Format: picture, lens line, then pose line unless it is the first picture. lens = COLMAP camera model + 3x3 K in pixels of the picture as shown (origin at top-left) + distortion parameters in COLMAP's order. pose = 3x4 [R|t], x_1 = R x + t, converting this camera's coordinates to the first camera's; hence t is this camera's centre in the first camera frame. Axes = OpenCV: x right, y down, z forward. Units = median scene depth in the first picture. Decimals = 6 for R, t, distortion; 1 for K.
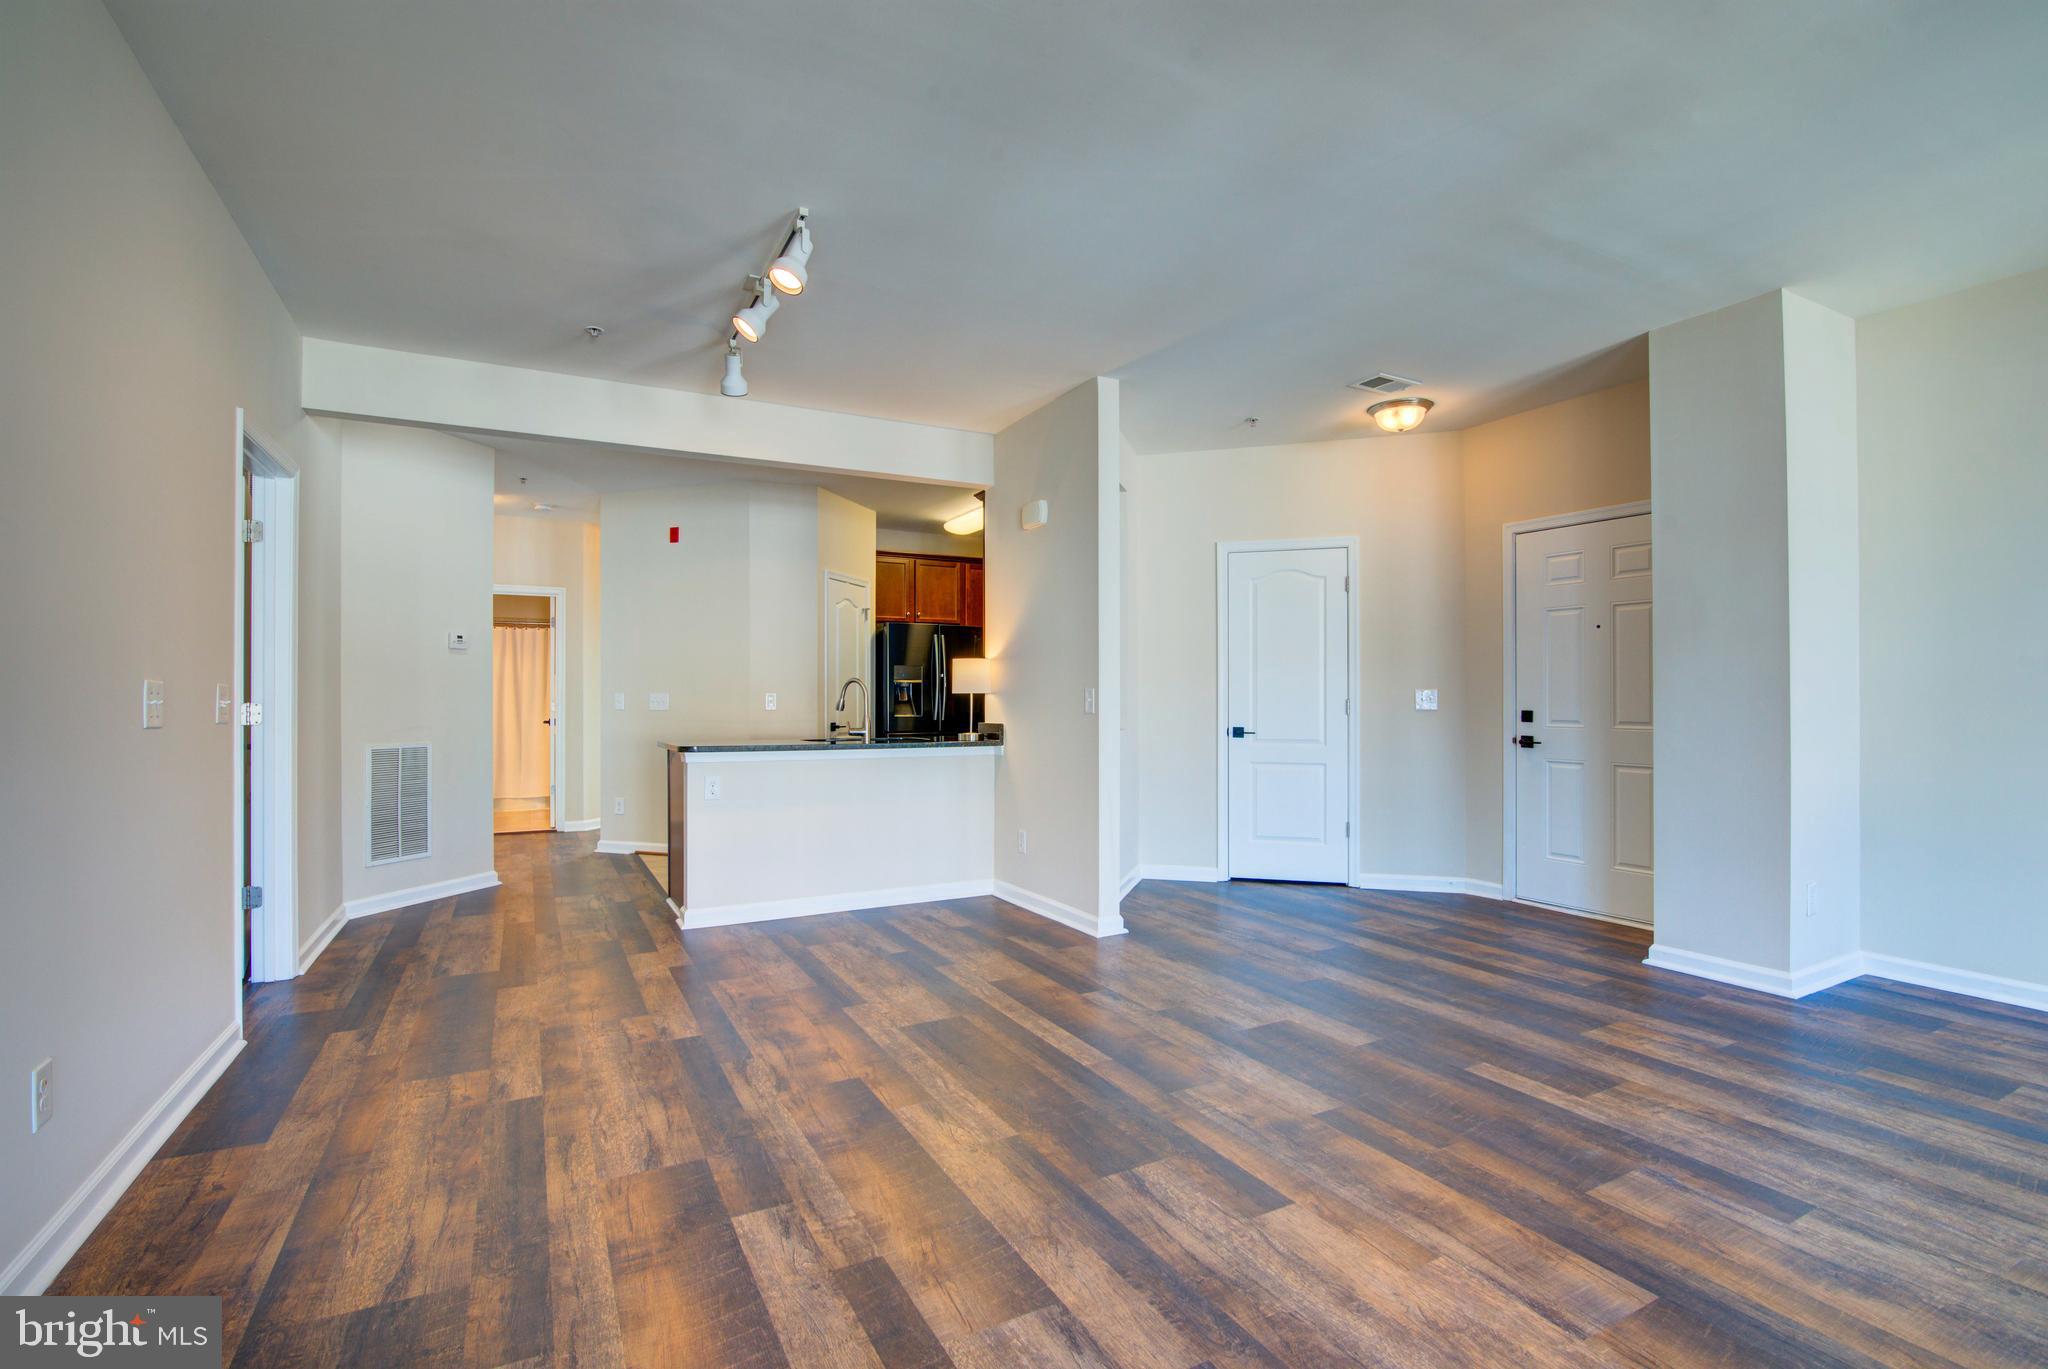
lens RADIAL K [[932.0, 0, 1023.4], [0, 932.0, 698.5], [0, 0, 1]] dist [-0.023424, 0.002190]
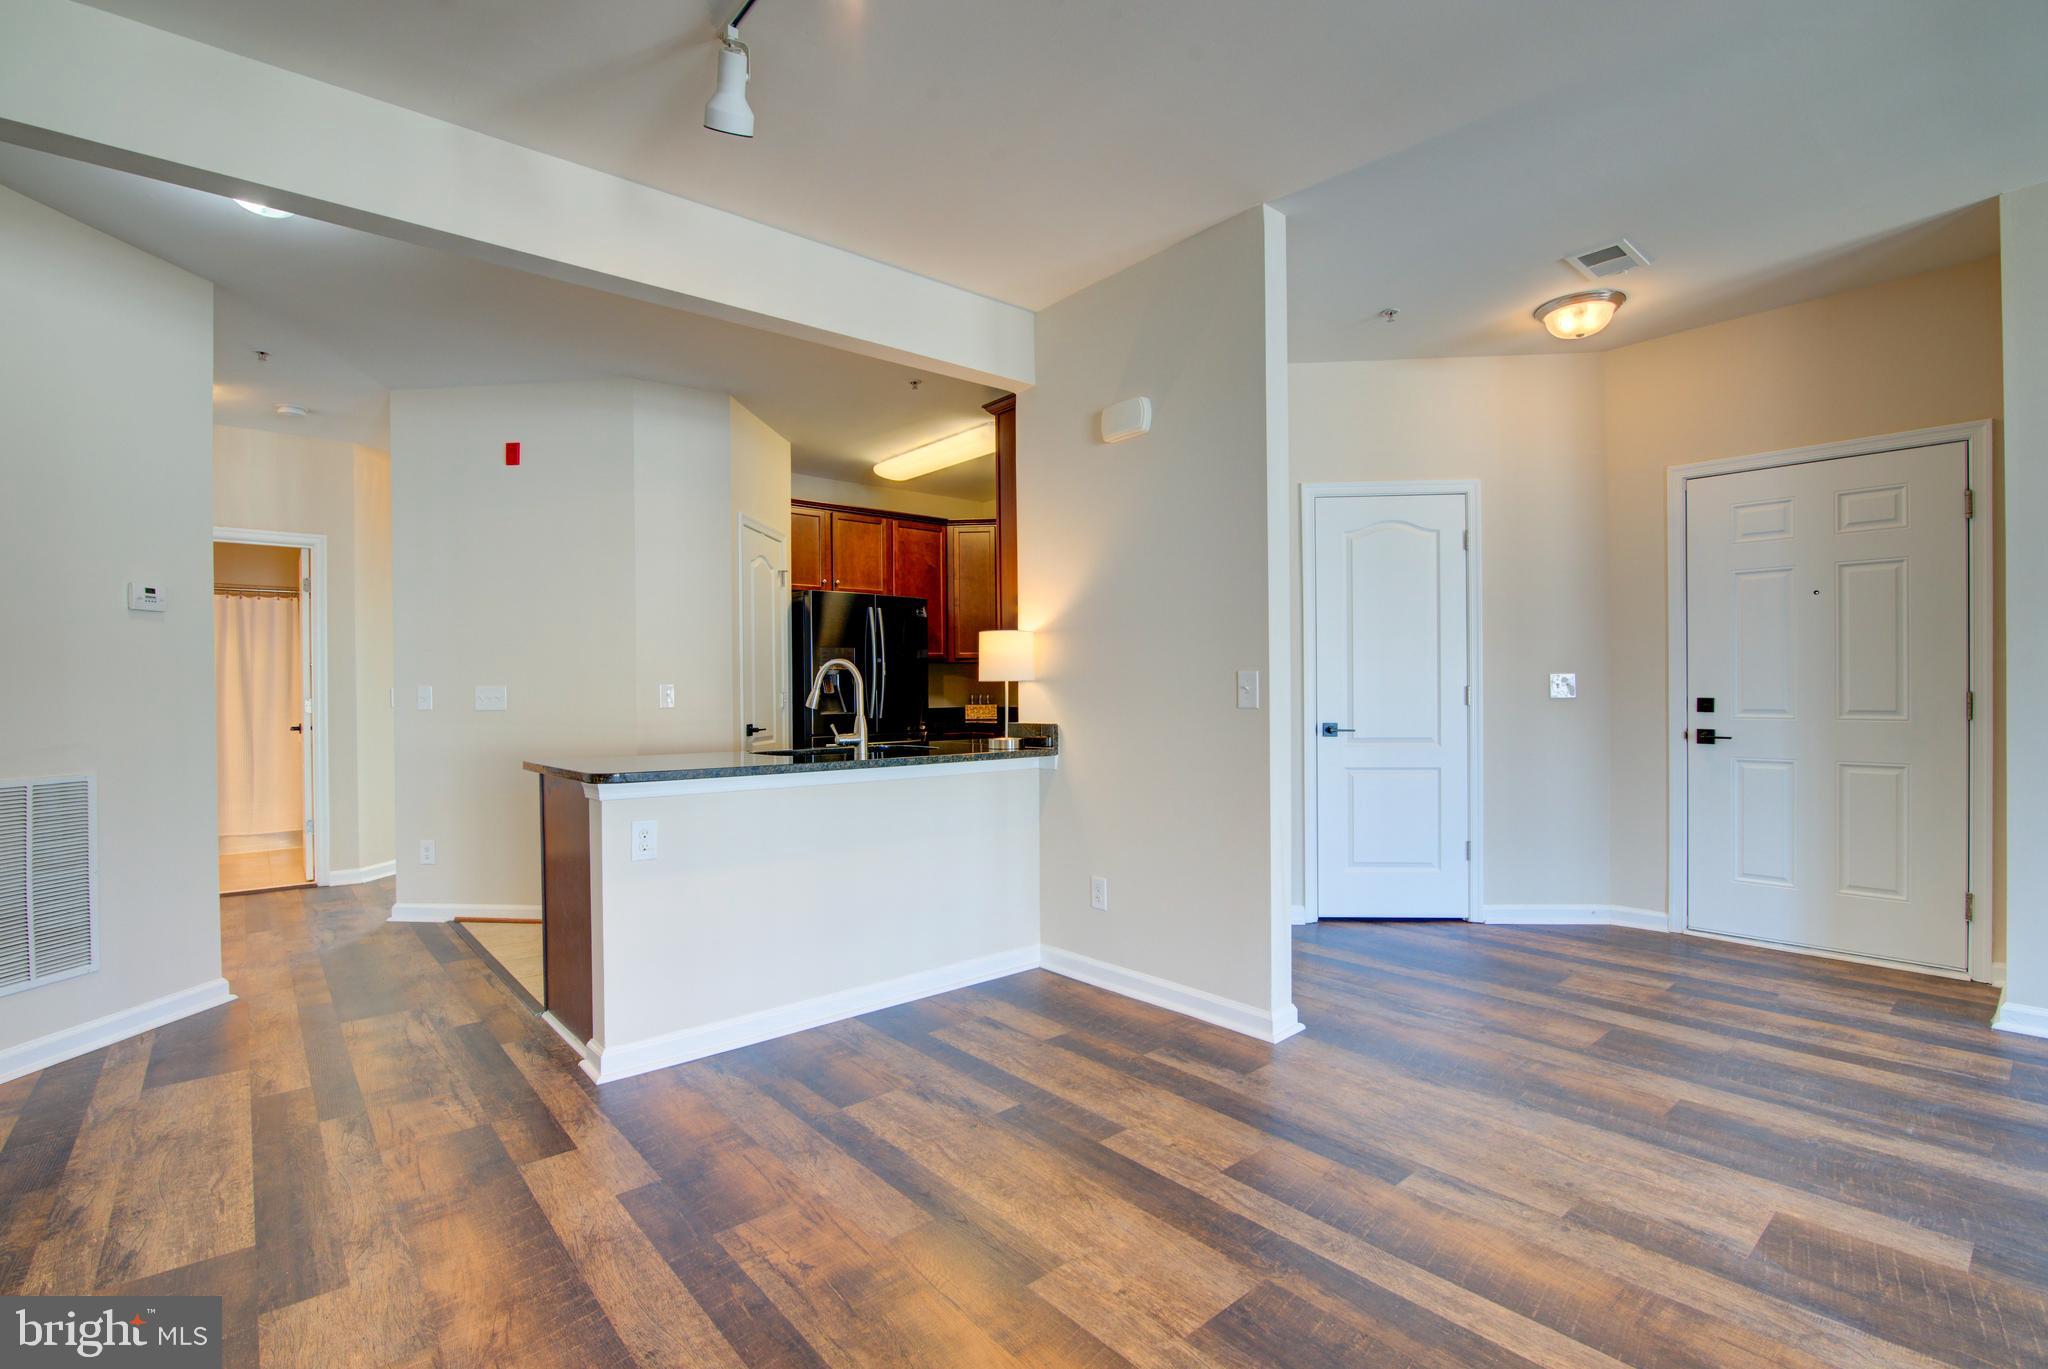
lens RADIAL K [[932.0, 0, 1024.6], [0, 932.0, 696.3], [0, 0, 1]] dist [-0.023424, 0.002190]
pose [[0.977159, -0.009730, 0.212286, -0.280540], [0.008317, 0.999937, 0.007546, 0.001027], [-0.212346, -0.005608, 0.977178, 0.462207]]
